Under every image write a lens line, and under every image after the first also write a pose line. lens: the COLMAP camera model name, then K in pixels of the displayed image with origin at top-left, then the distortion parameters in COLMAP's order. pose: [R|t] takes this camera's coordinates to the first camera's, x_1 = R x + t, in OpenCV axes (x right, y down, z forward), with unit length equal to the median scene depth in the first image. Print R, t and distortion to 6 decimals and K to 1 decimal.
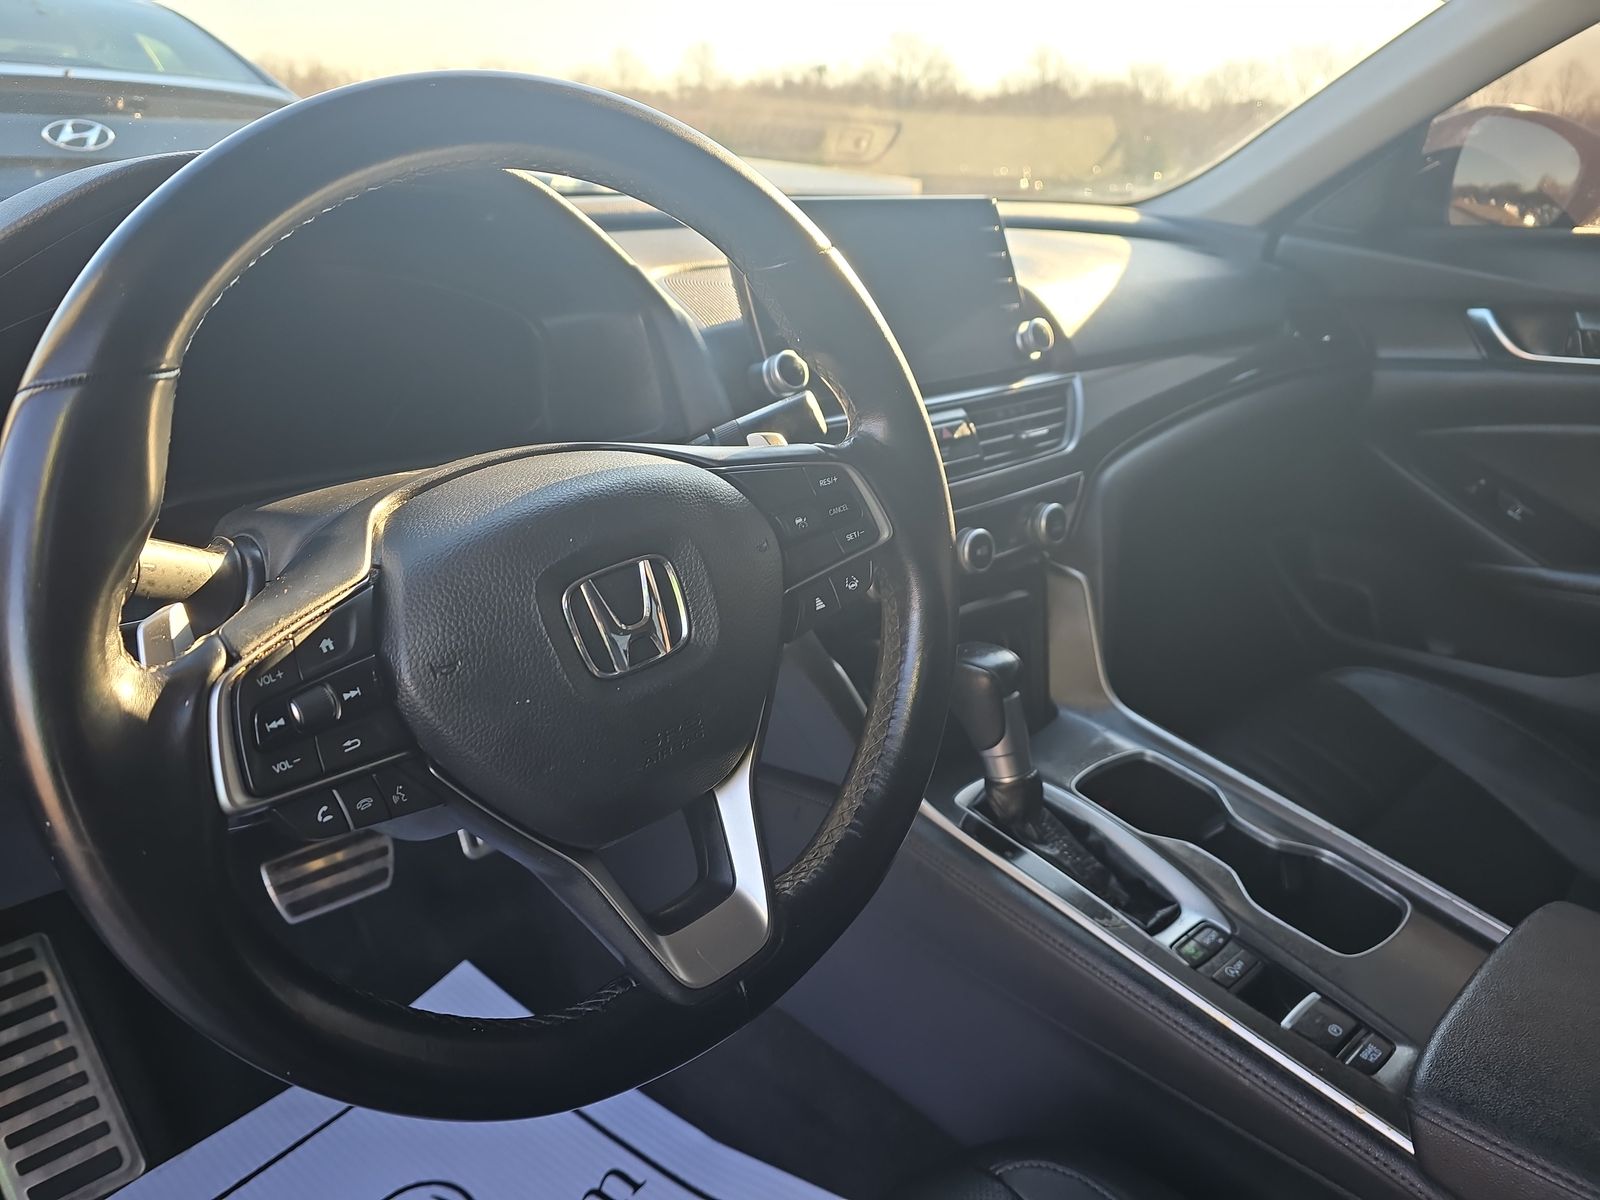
lens RADIAL K [[1114.2, 0, 773.4], [0, 1114.2, 604.1], [0, 0, 1]] dist [0.074222, -0.090117]
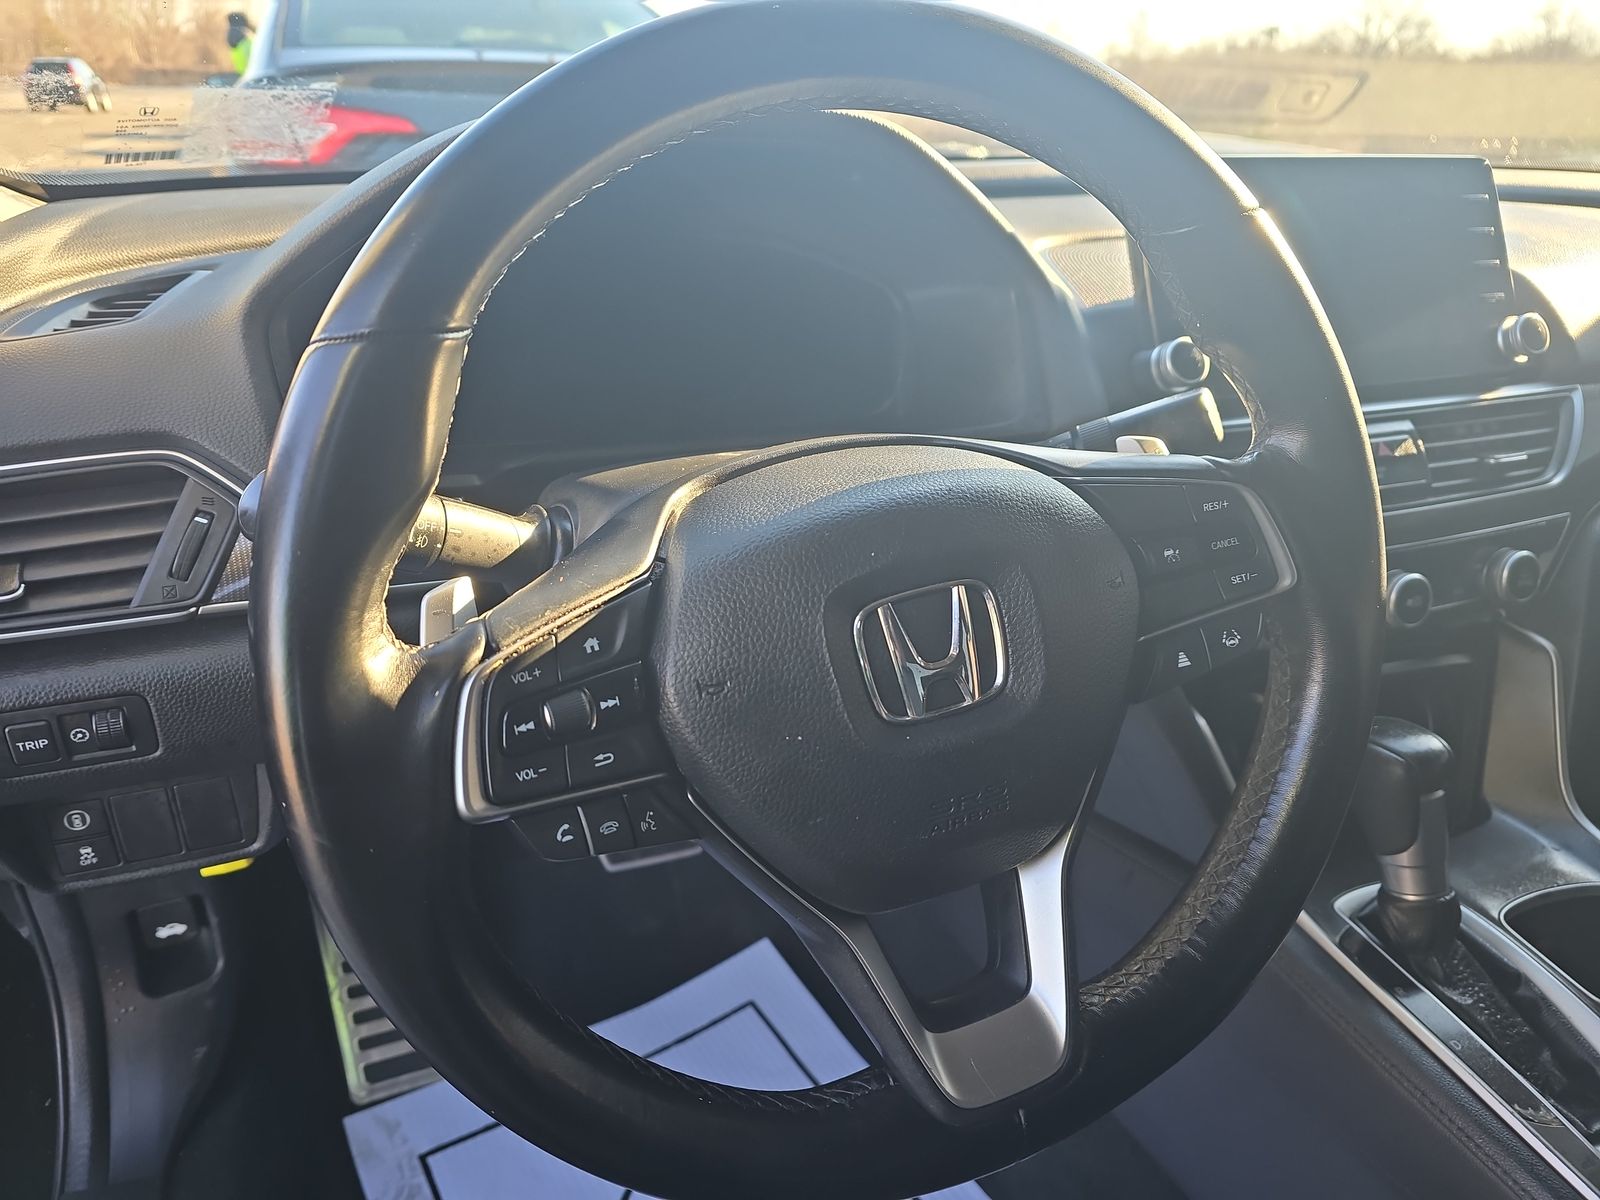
lens RADIAL K [[1114.2, 0, 773.4], [0, 1114.2, 604.1], [0, 0, 1]] dist [0.074222, -0.090117]
pose [[0.943492, 0.122080, -0.308091, 0.007975], [-0.116362, 0.992520, 0.036940, -0.033905], [0.310296, 0.000998, 0.950640, 0.146475]]
